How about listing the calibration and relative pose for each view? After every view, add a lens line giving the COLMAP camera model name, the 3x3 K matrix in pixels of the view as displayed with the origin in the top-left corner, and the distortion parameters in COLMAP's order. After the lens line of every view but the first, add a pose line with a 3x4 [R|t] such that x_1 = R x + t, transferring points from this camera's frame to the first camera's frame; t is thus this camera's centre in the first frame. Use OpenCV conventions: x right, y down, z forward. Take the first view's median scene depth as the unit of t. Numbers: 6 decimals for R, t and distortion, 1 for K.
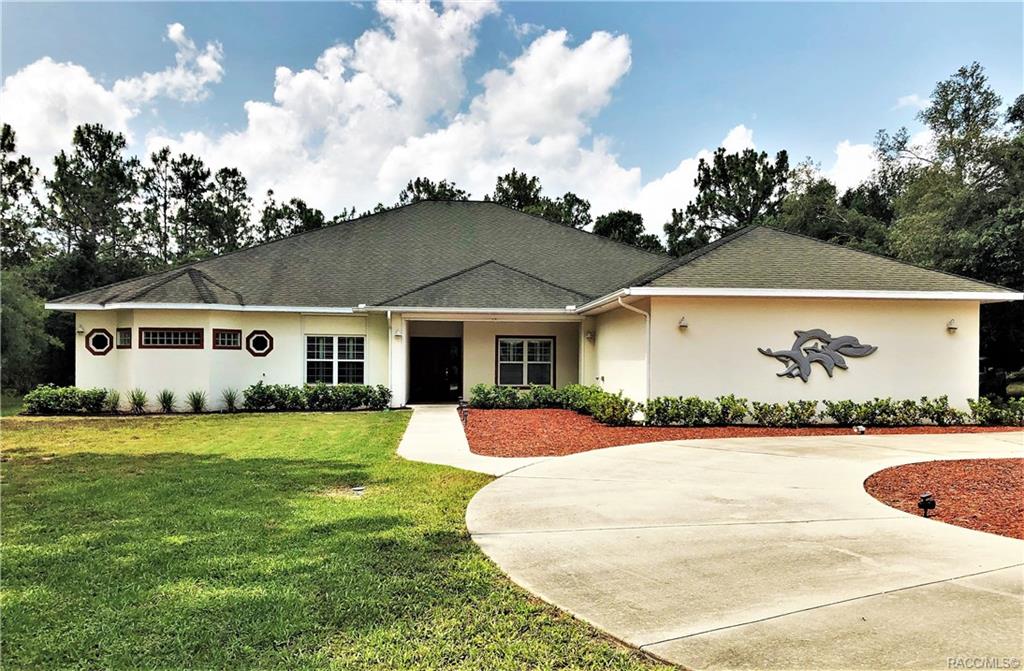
lens RADIAL K [[835.9, 0, 516.1], [0, 835.9, 367.7], [0, 0, 1]] dist [0.057504, -0.110770]
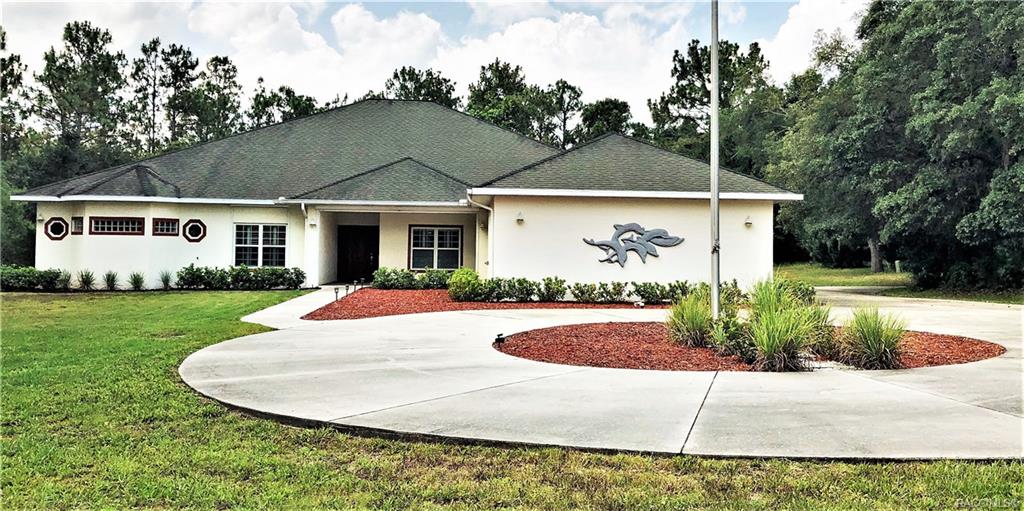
lens RADIAL K [[891.0, 0, 525.8], [0, 891.0, 219.1], [0, 0, 1]] dist [0.078238, -0.181250]
pose [[0.999631, 0.006599, -0.026347, 0.167965], [-0.007630, 0.999201, -0.039220, -0.000211], [0.026067, 0.039407, 0.998883, -0.200921]]
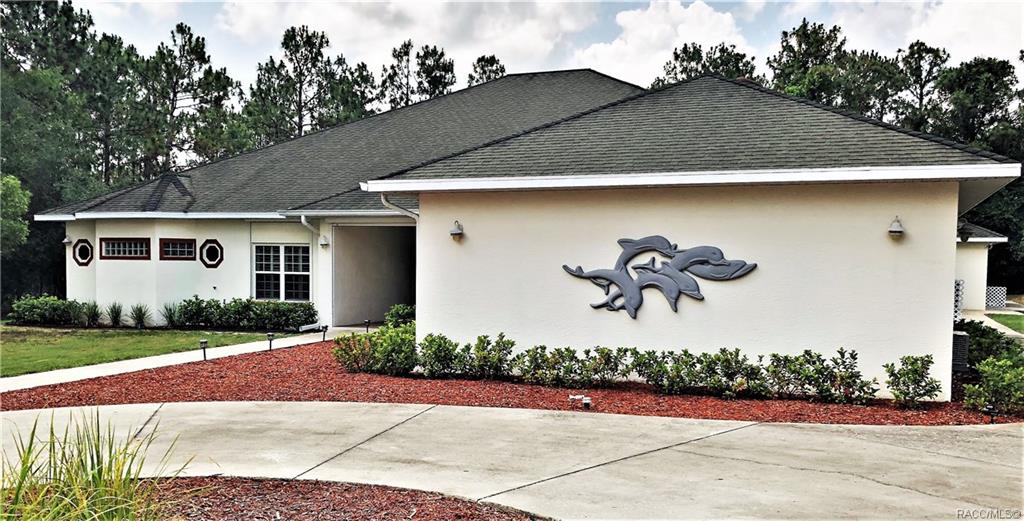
lens RADIAL K [[931.9, 0, 485.7], [0, 931.9, 321.1], [0, 0, 1]] dist [0.023866, 0.002402]
pose [[0.883974, 0.032825, -0.466382, 0.406788], [-0.006657, 0.998315, 0.057646, -0.015066], [0.467488, -0.047853, 0.882703, 0.221314]]
